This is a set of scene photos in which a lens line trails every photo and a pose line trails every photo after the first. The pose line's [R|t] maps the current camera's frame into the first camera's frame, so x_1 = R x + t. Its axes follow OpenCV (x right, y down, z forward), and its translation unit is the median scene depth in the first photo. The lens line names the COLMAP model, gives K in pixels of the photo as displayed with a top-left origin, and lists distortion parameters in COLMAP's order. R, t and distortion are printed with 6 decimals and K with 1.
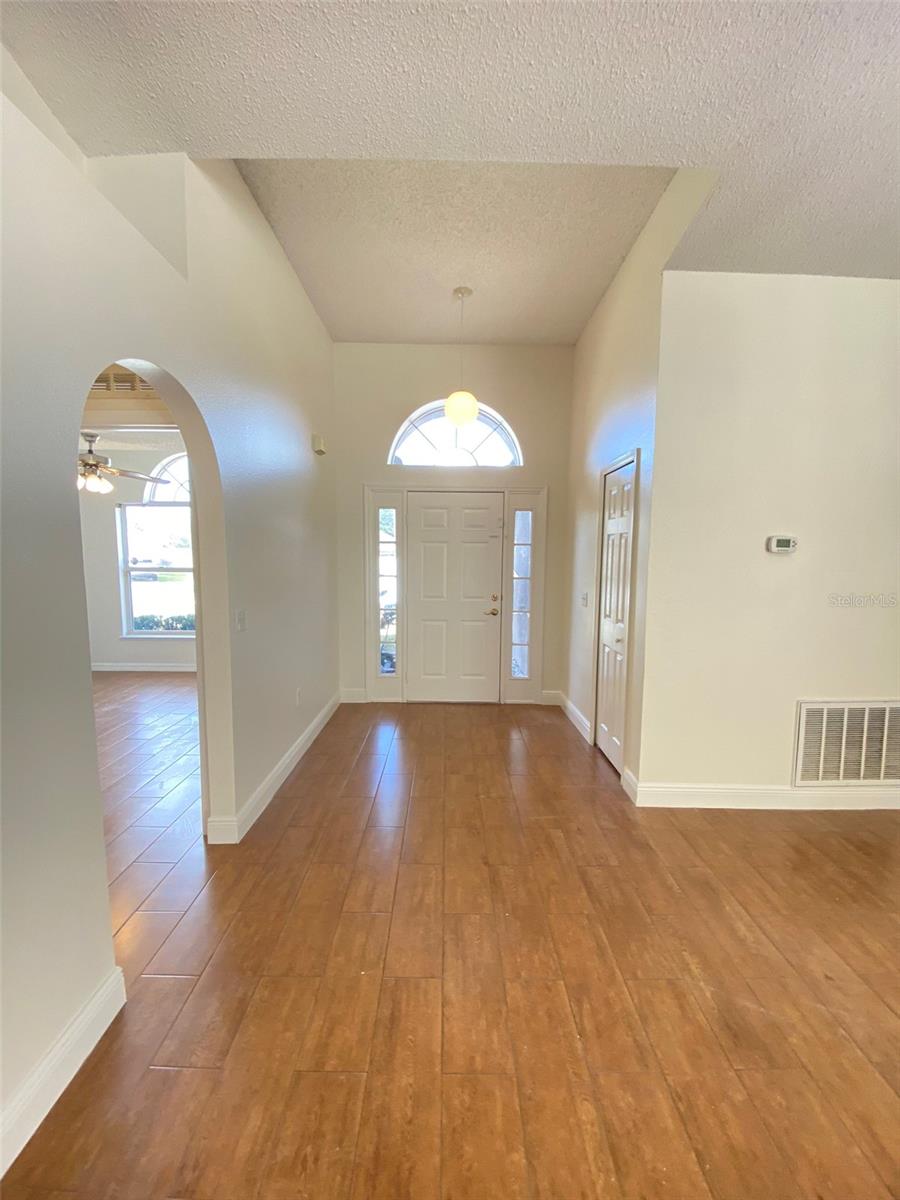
lens RADIAL K [[488.6, 0, 450.0], [0, 488.6, 600.0], [0, 0, 1]] dist [0.014980, -0.014383]
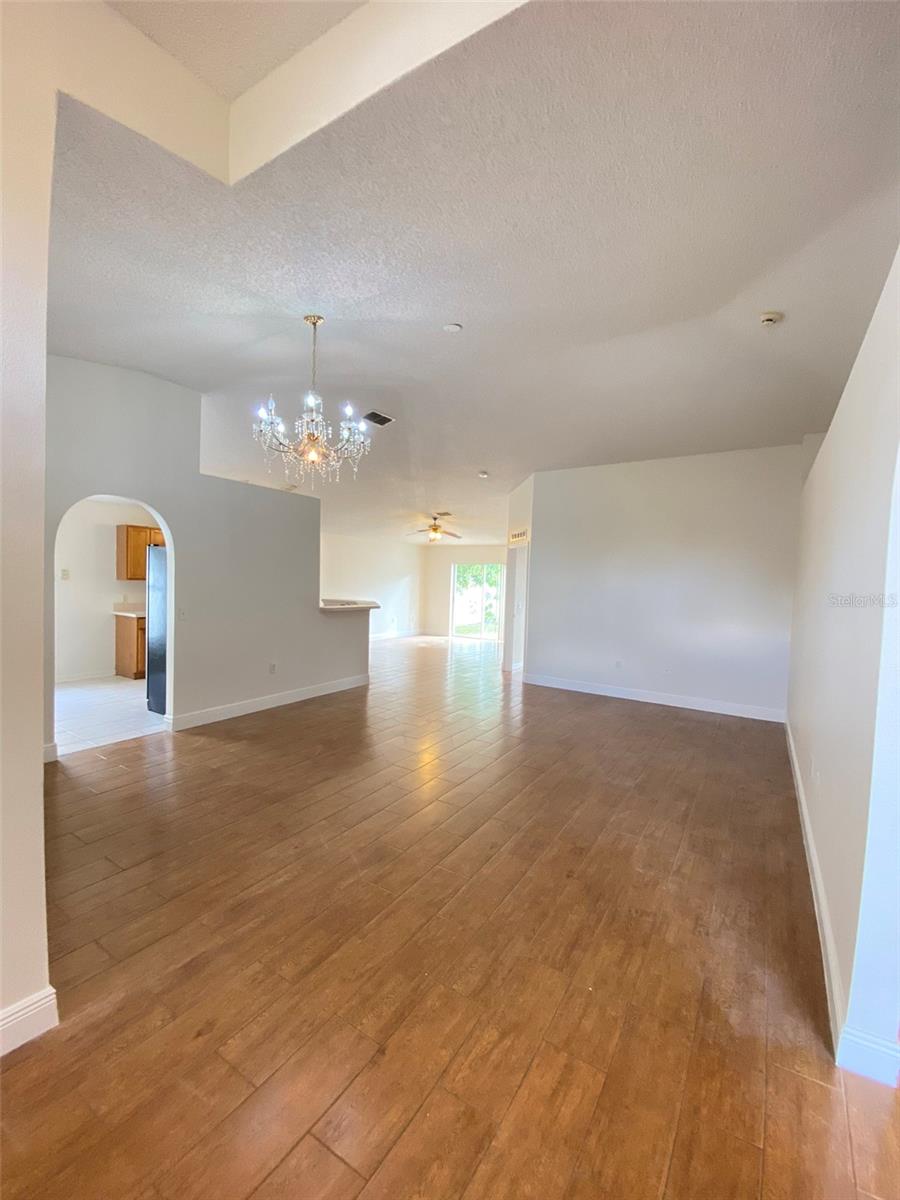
lens RADIAL K [[488.6, 0, 450.0], [0, 488.6, 600.0], [0, 0, 1]] dist [0.014980, -0.014383]
pose [[-0.840024, -0.056188, 0.539631, -0.236516], [0.015575, 0.991716, 0.127506, -0.110513], [-0.542325, 0.115513, -0.832190, 1.030817]]
